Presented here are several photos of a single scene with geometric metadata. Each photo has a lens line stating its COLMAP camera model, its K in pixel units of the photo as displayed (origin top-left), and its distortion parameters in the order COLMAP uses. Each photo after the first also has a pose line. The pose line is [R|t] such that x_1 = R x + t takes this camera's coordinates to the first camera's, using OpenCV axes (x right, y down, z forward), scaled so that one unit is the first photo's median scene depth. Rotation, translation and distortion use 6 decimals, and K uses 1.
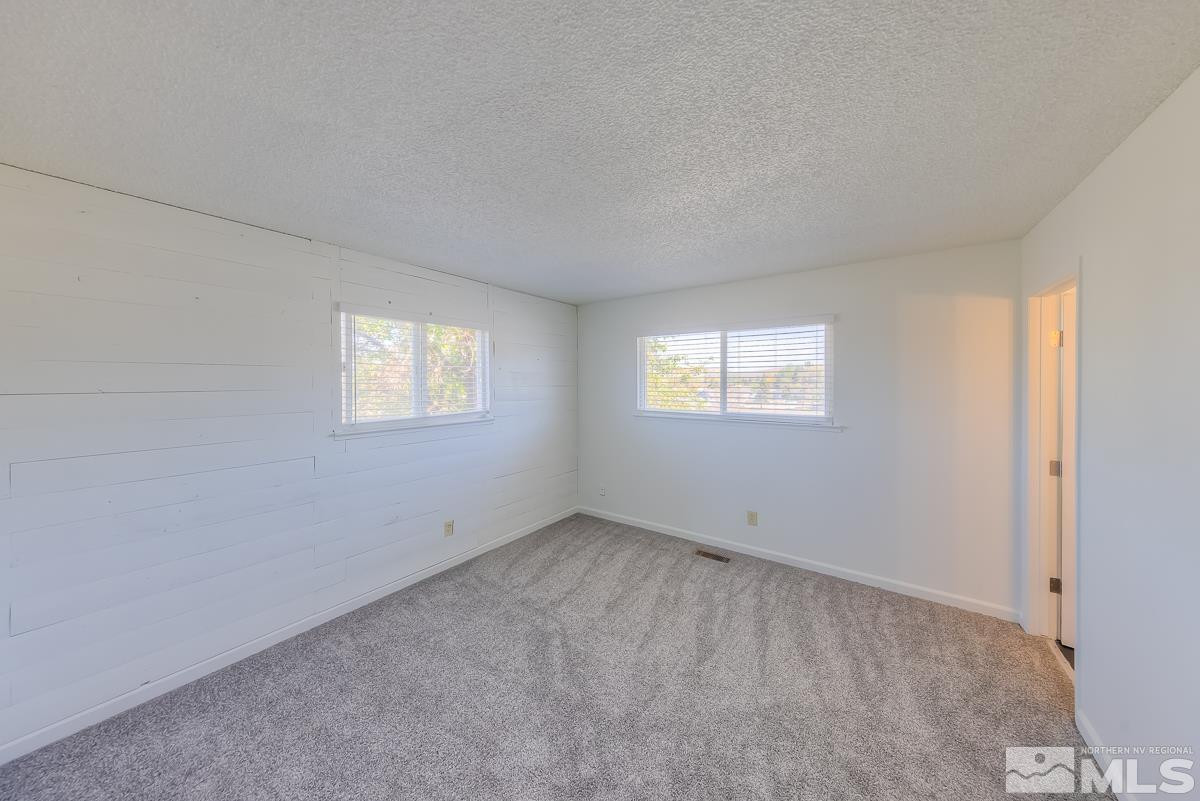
lens RADIAL K [[375.4, 0, 611.0], [0, 375.4, 384.5], [0, 0, 1]] dist [0.002662, -0.000347]
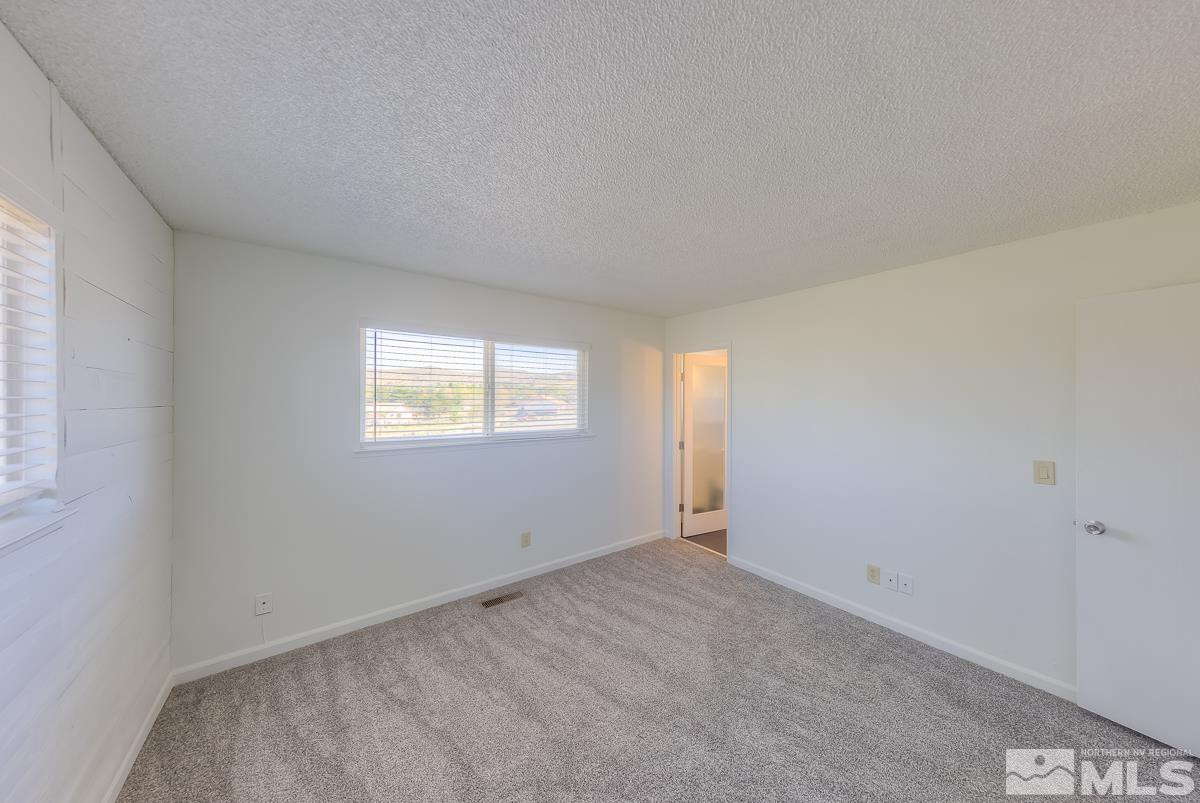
lens RADIAL K [[390.2, 0, 611.3], [0, 390.2, 402.3], [0, 0, 1]] dist [0.005659, -0.000730]
pose [[0.307105, -0.004798, 0.951664, -0.554125], [0.004878, 0.999982, 0.003468, -0.000808], [-0.951663, 0.003577, 0.307123, 0.520827]]
